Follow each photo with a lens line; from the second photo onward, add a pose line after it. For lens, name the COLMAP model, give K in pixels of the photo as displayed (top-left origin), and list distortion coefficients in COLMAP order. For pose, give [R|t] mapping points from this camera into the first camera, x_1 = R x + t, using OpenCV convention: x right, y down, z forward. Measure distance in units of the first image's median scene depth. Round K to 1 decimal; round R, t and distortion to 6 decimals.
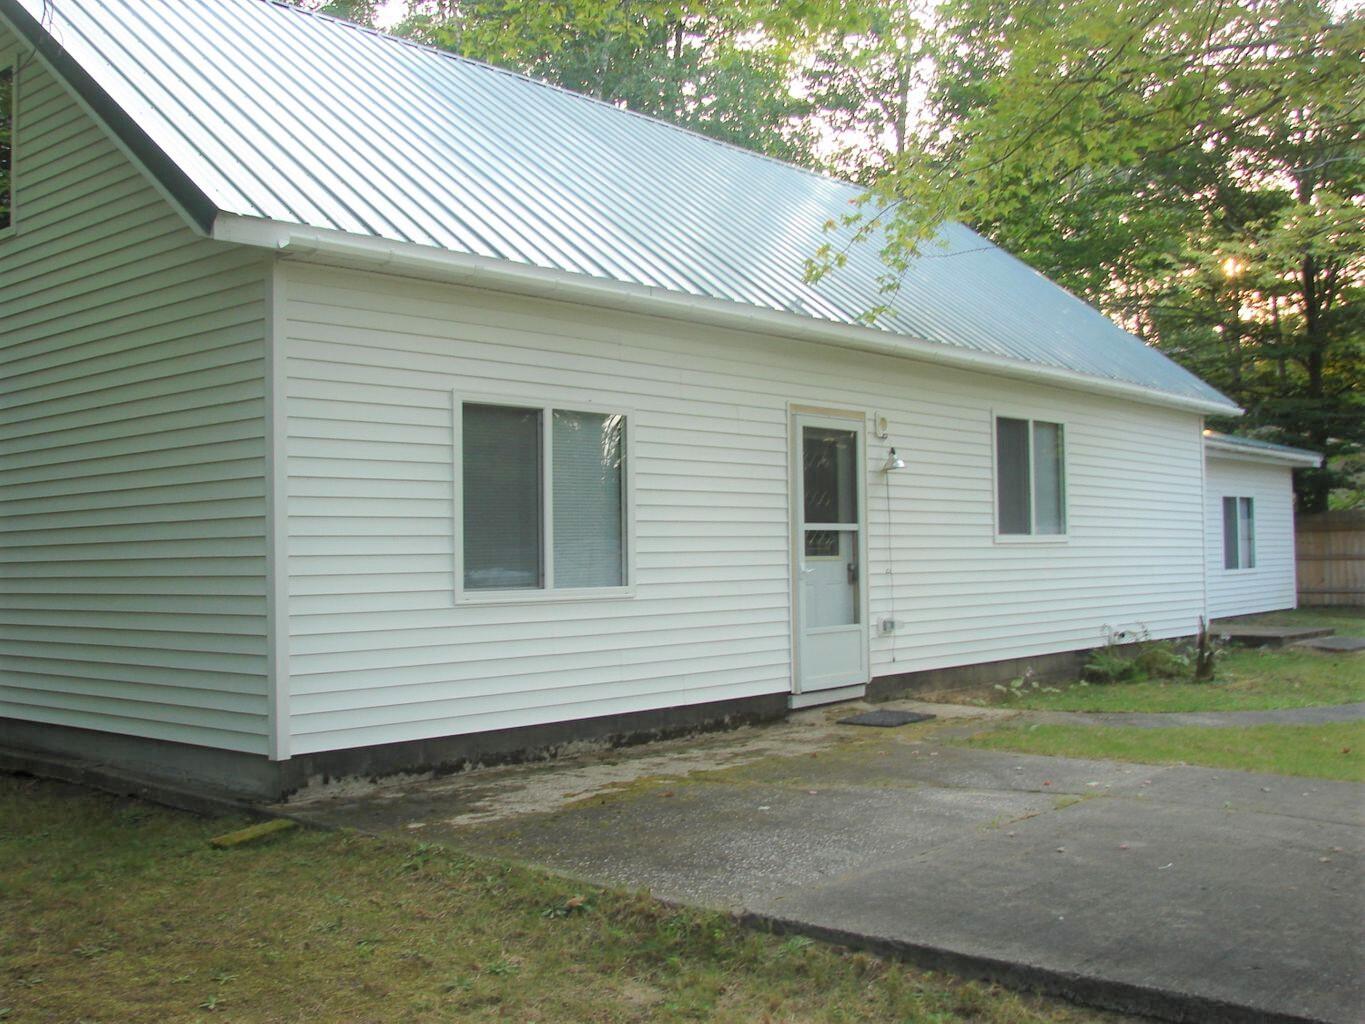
lens RADIAL K [[1481.2, 0, 682.5], [0, 1481.2, 512.0], [0, 0, 1]] dist [-0.186280, 0.008699]
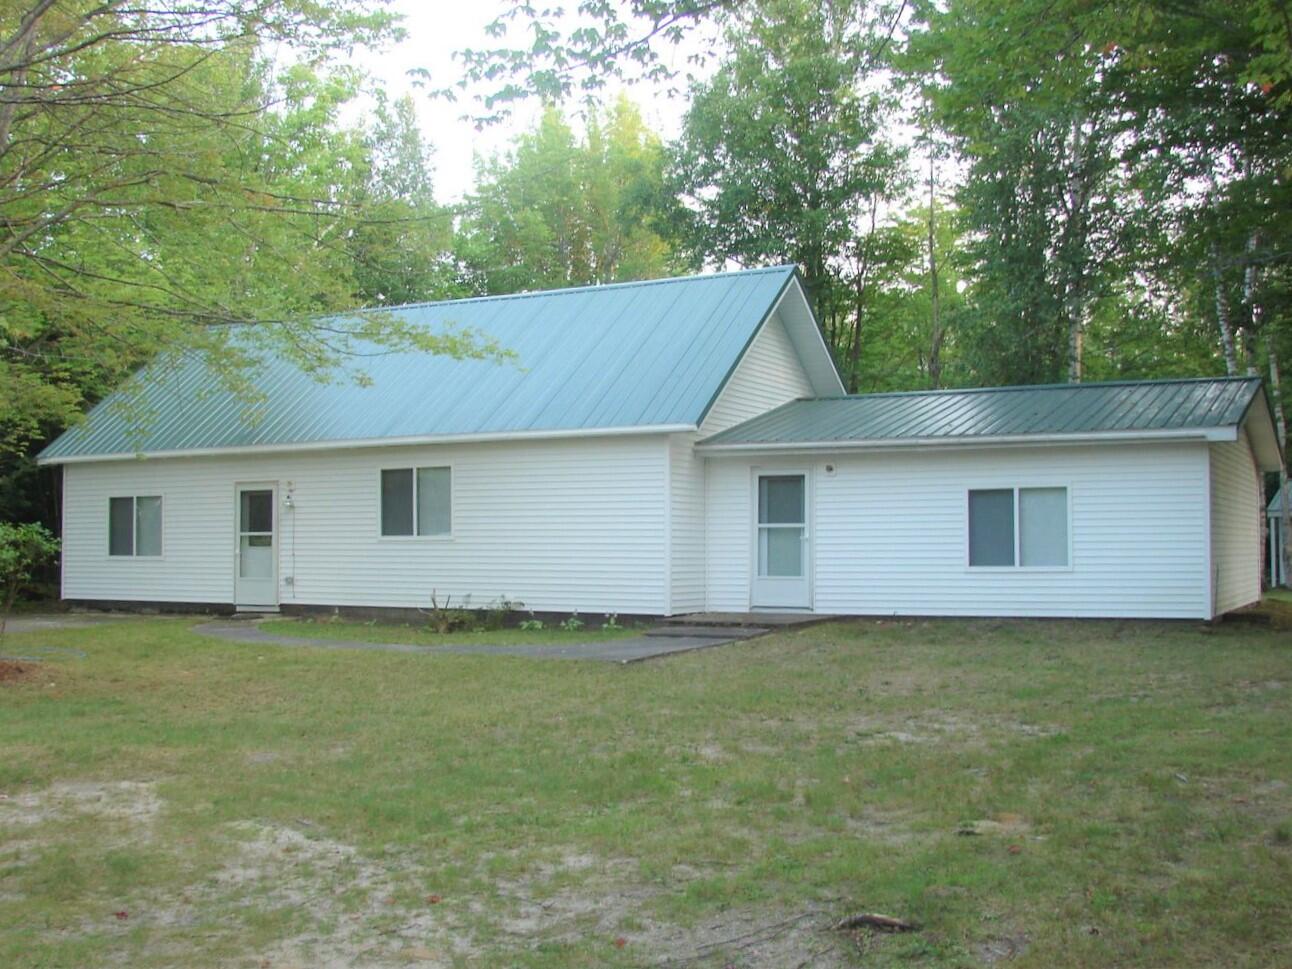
lens RADIAL K [[1402.0, 0, 646.0], [0, 1402.0, 484.5], [0, 0, 1]] dist [-0.186280, 0.008699]
pose [[0.241835, -0.028024, -0.969913, 2.318950], [0.032217, 0.999264, -0.020839, -0.002269], [0.969782, -0.026208, 0.242560, 1.078668]]
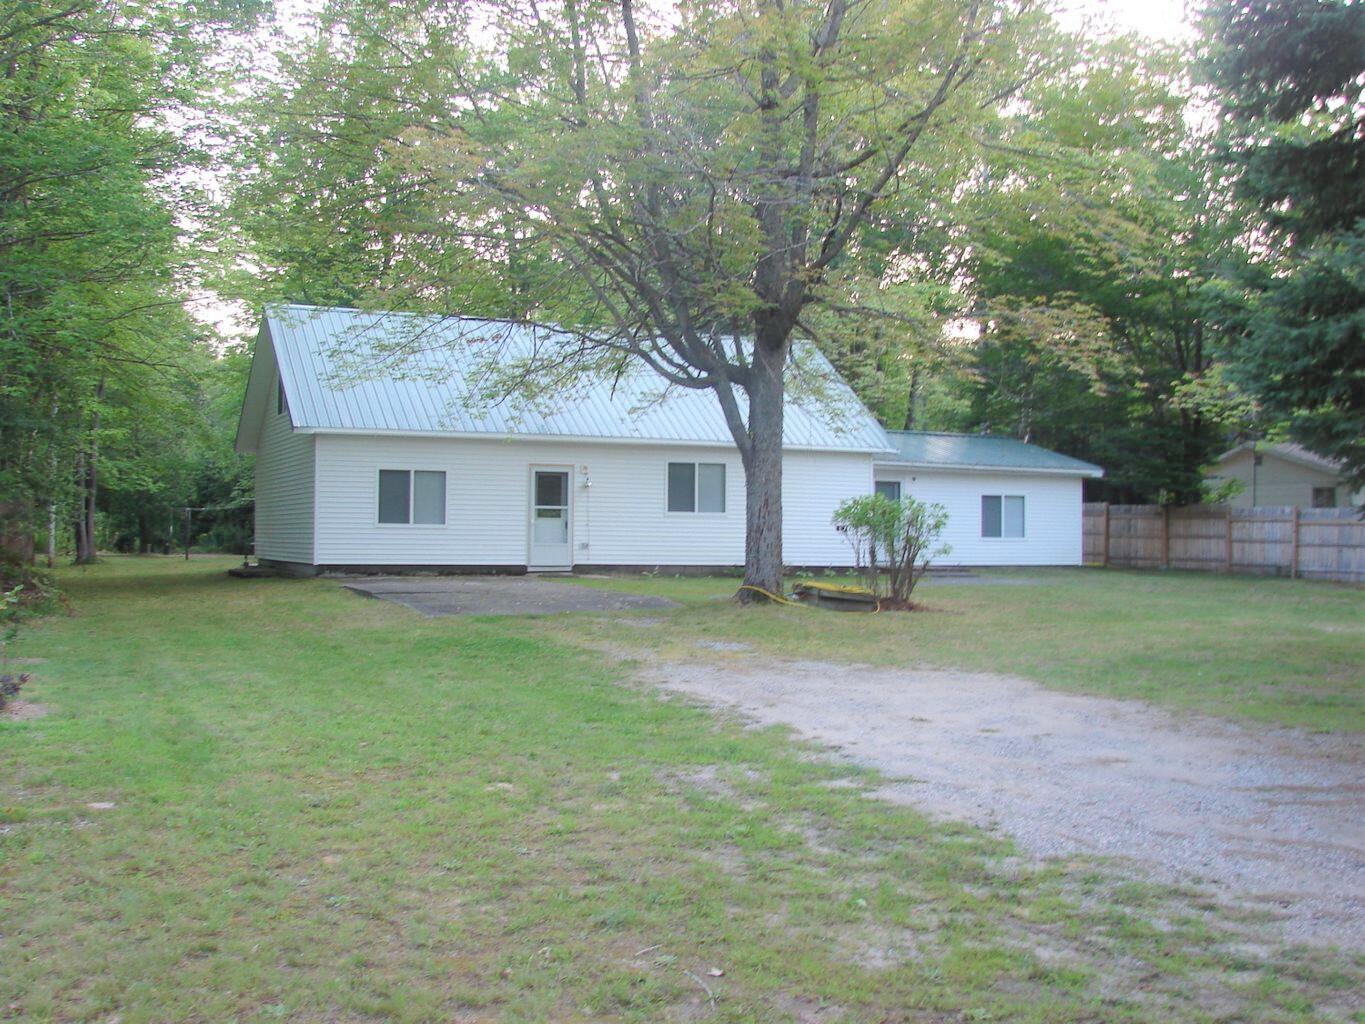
lens RADIAL K [[1481.2, 0, 682.5], [0, 1481.2, 512.0], [0, 0, 1]] dist [-0.186280, 0.008699]
pose [[0.907944, 0.027533, -0.418186, 1.492113], [-0.016906, 0.999434, 0.029096, -0.066621], [0.418751, -0.019347, 0.907895, -1.416928]]
